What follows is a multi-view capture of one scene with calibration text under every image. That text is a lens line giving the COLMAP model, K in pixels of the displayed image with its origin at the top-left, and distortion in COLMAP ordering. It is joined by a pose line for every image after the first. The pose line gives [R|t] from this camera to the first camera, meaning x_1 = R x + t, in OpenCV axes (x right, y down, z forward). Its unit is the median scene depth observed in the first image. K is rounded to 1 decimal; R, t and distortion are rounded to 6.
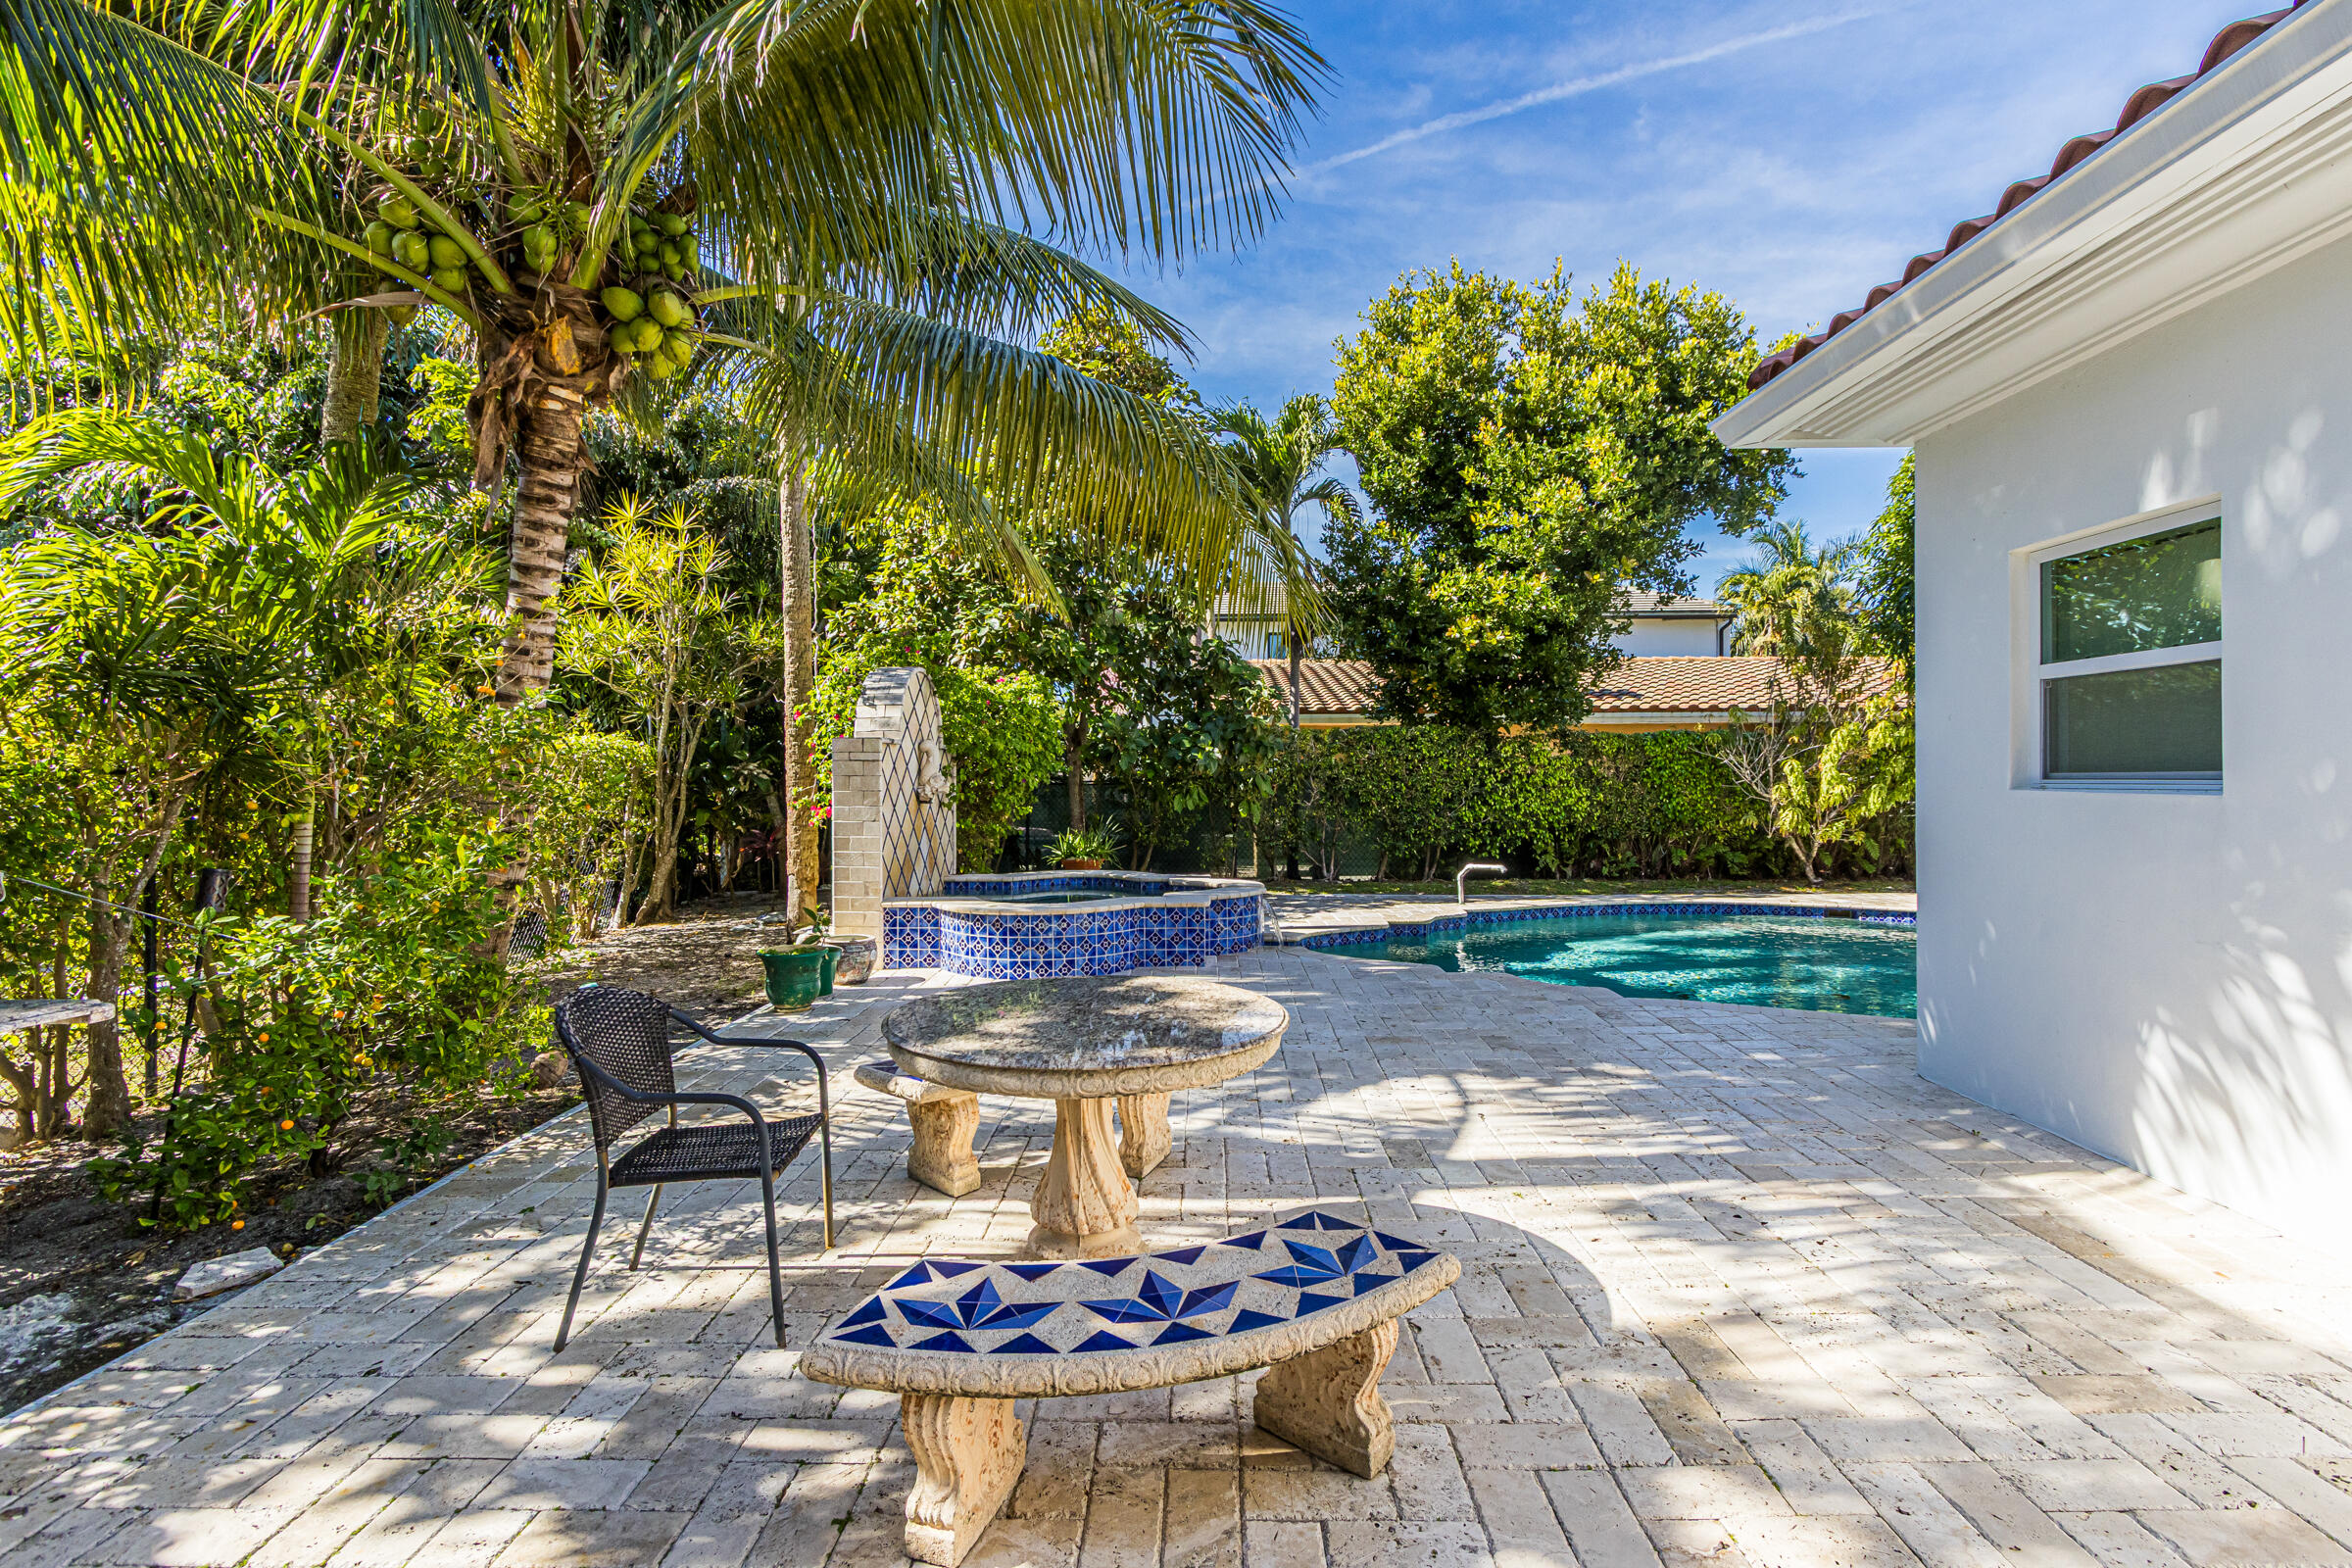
lens RADIAL K [[1065.4, 0, 1165.4], [0, 1065.4, 775.1], [0, 0, 1]] dist [0.000561, 0.001045]
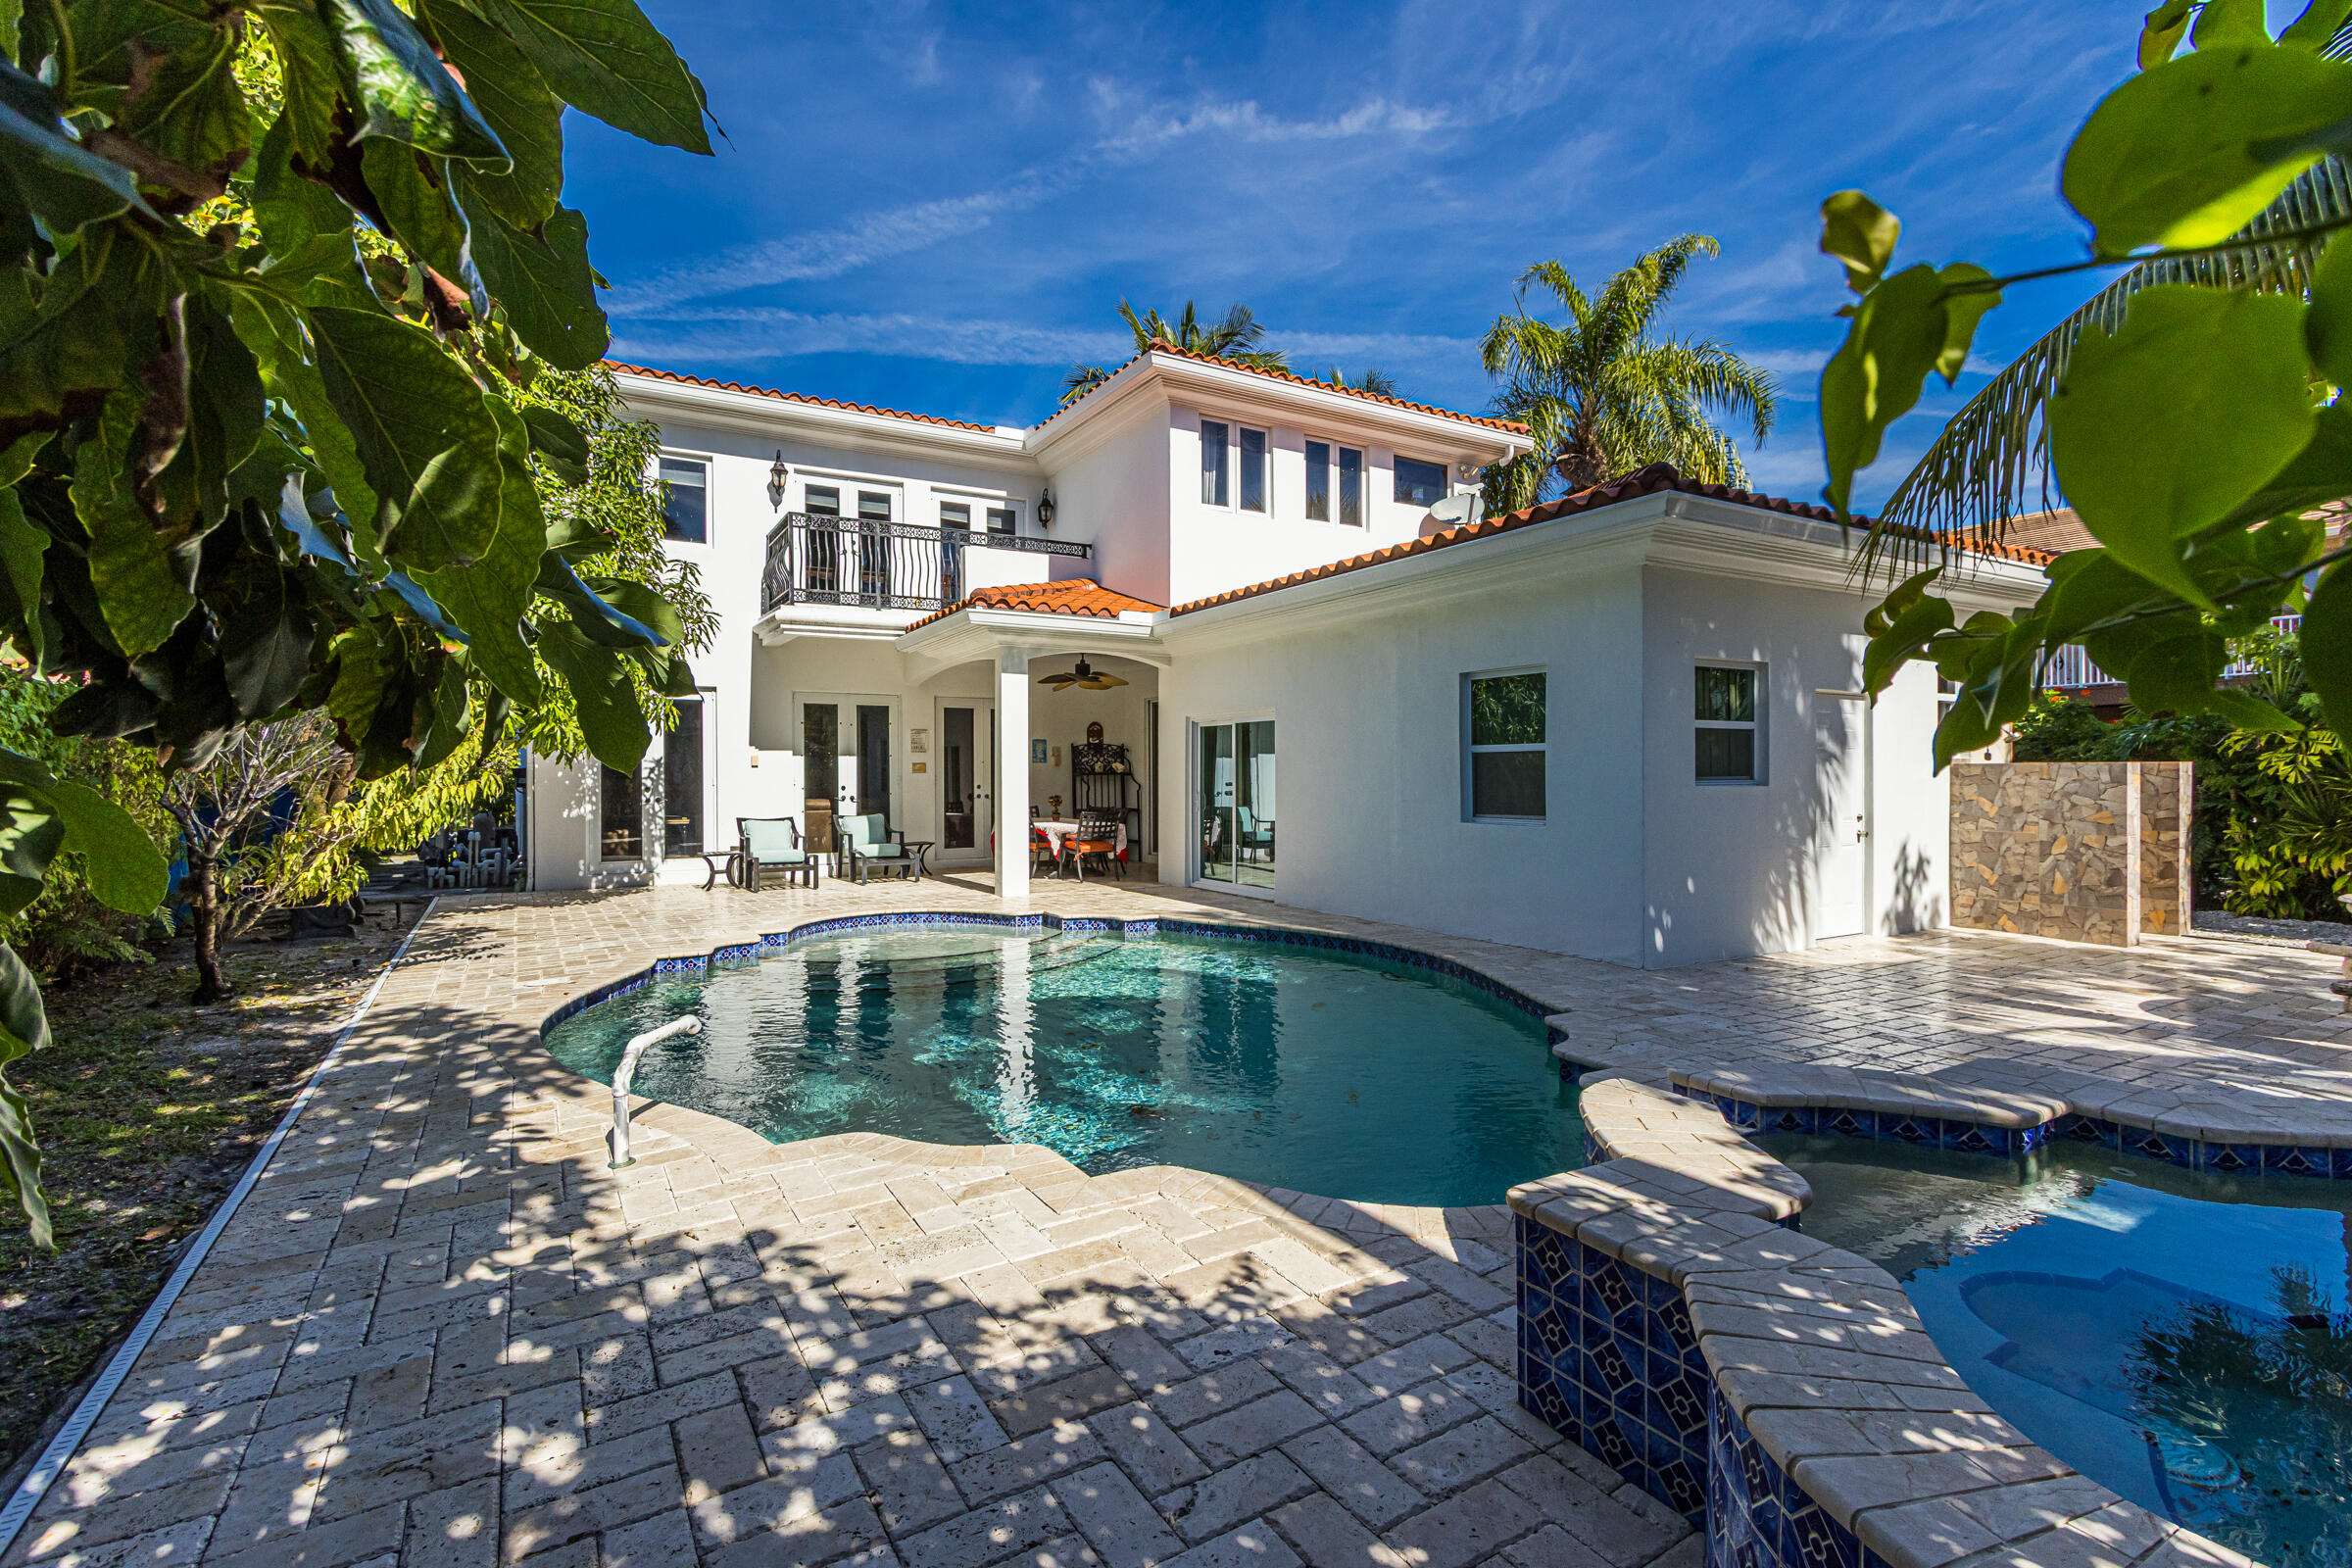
lens RADIAL K [[1065.4, 0, 1180.1], [0, 1065.4, 782.6], [0, 0, 1]] dist [0.000561, 0.001045]
pose [[-0.547425, 0.000374, 0.836855, -0.223619], [0.004627, 0.999986, 0.002580, -0.000744], [-0.836842, 0.005285, -0.547419, 2.342642]]
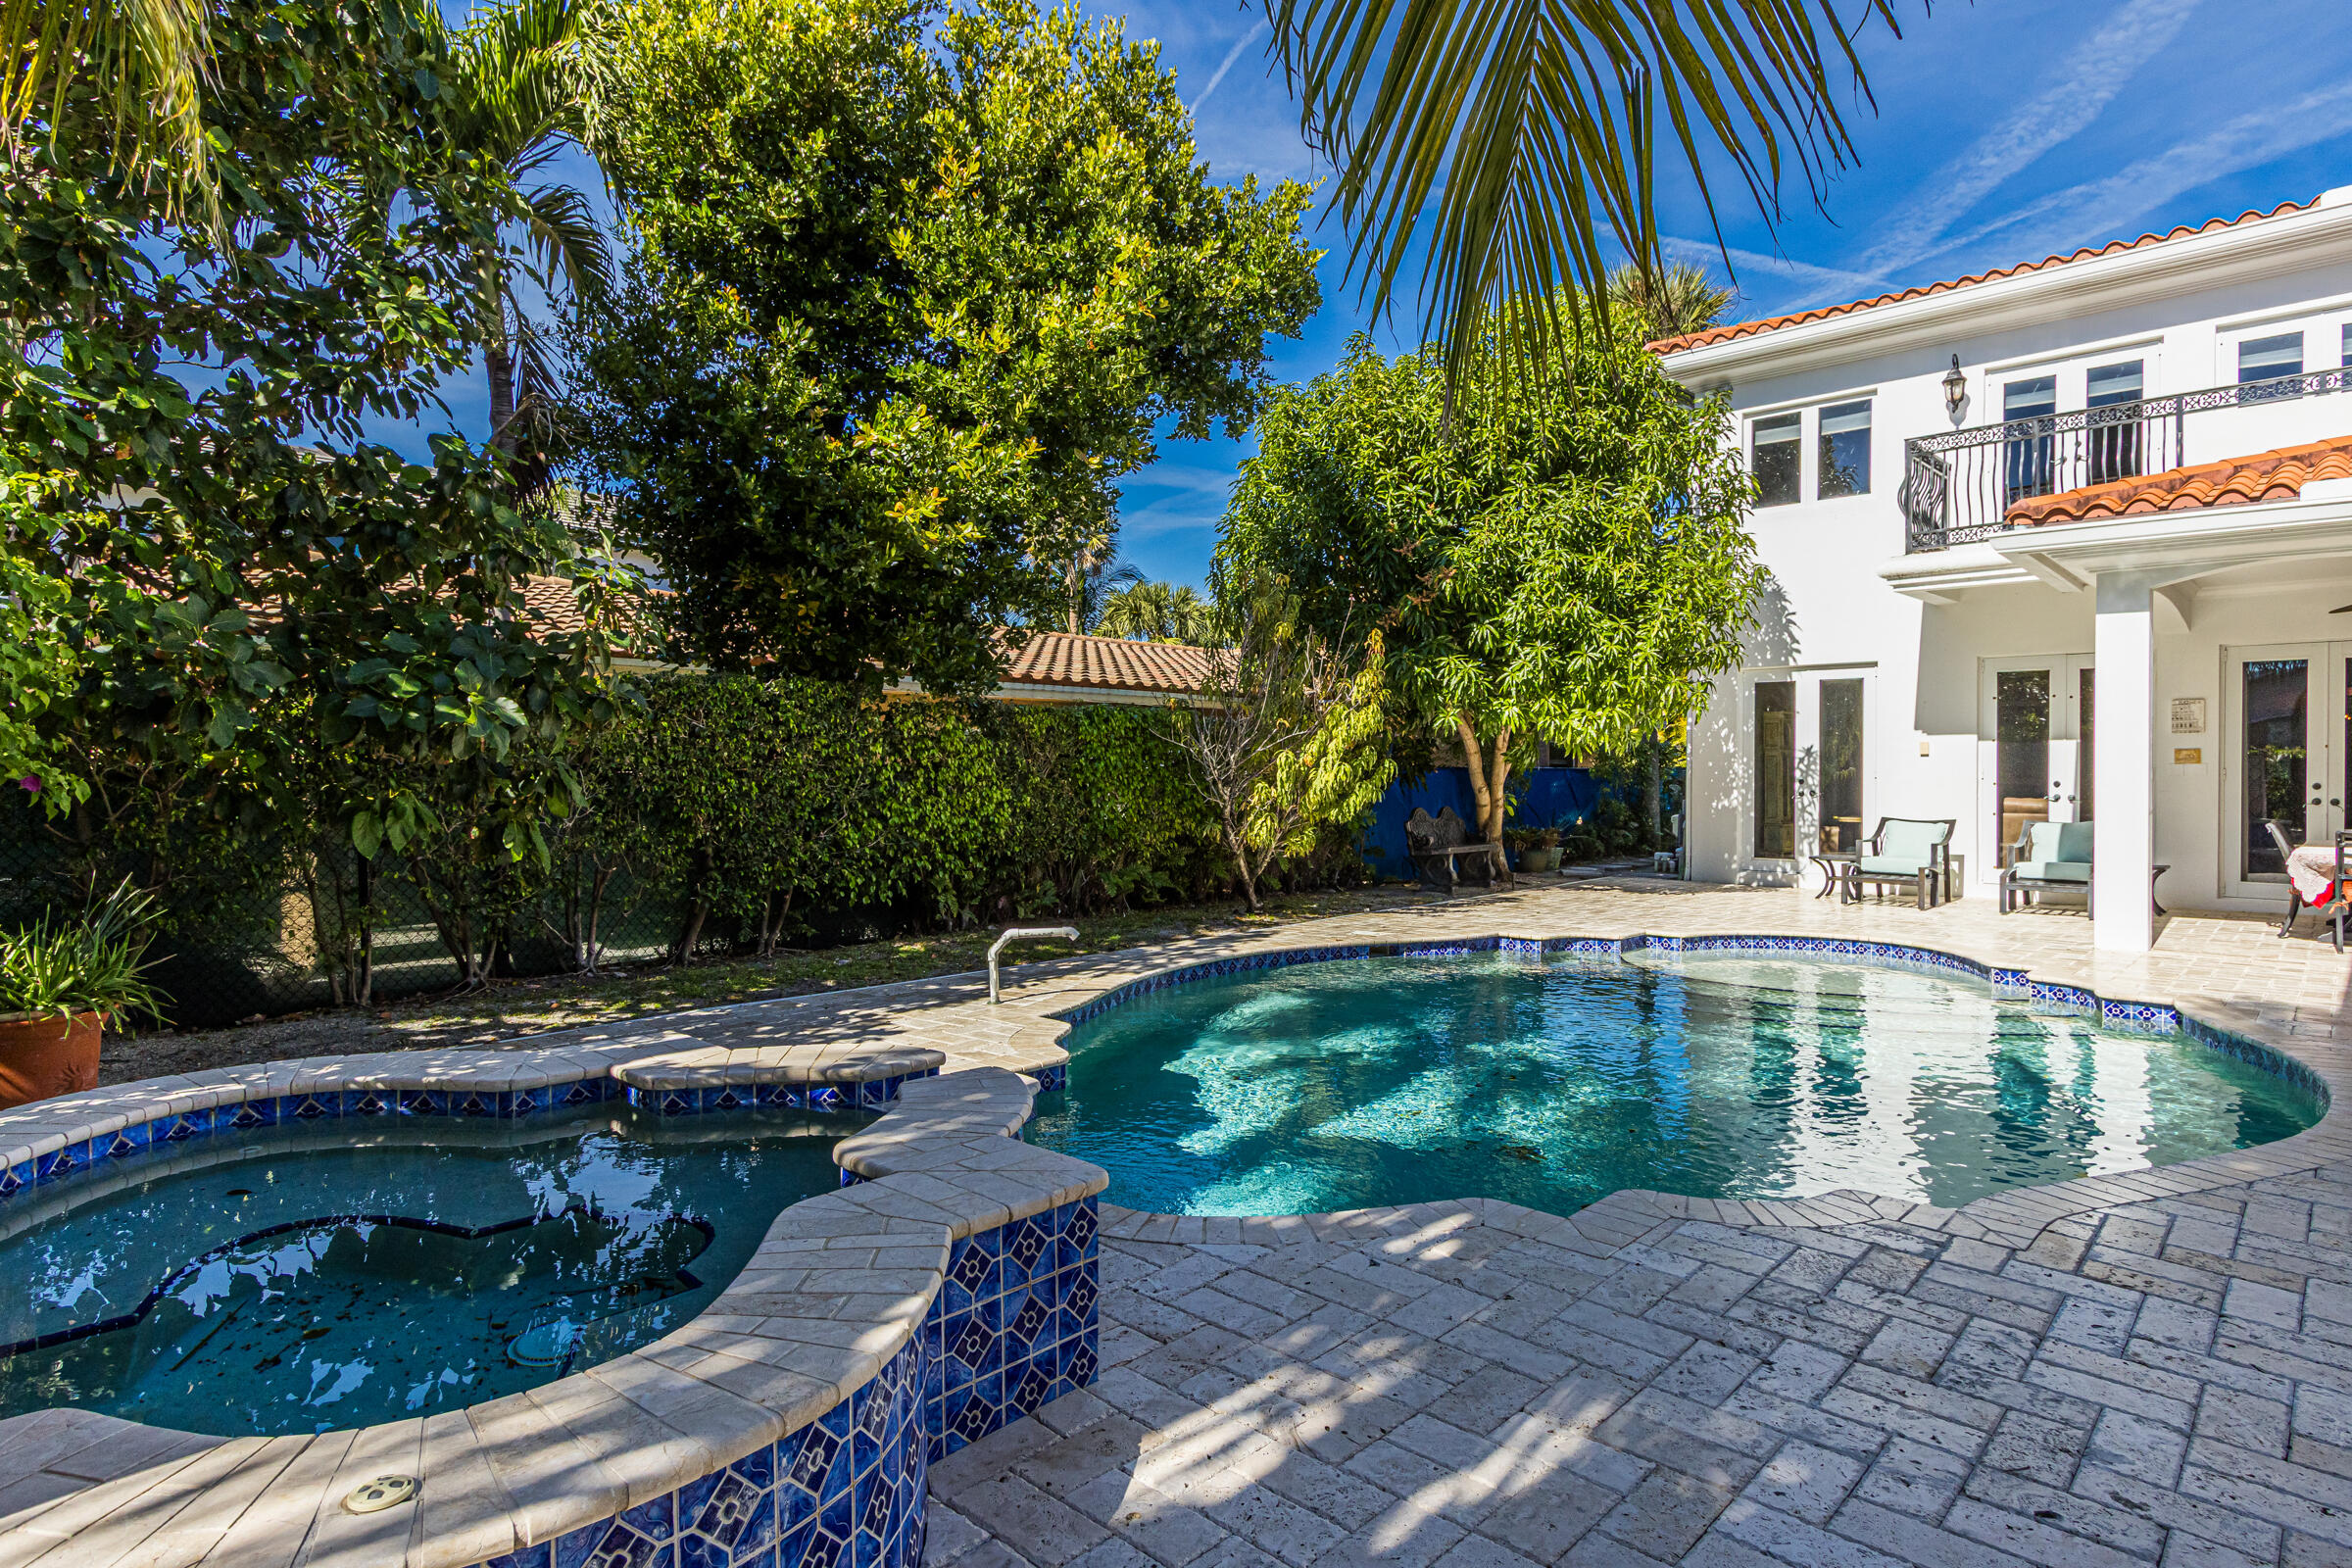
lens RADIAL K [[1271.0, 0, 1177.3], [0, 1271.0, 776.3], [0, 0, 1]] dist [-0.003192, -0.000777]
pose [[0.654455, 0.000742, 0.756101, -0.352500], [-0.006235, 0.999971, 0.004416, 0.001865], [-0.756075, -0.007604, 0.654441, 1.142263]]
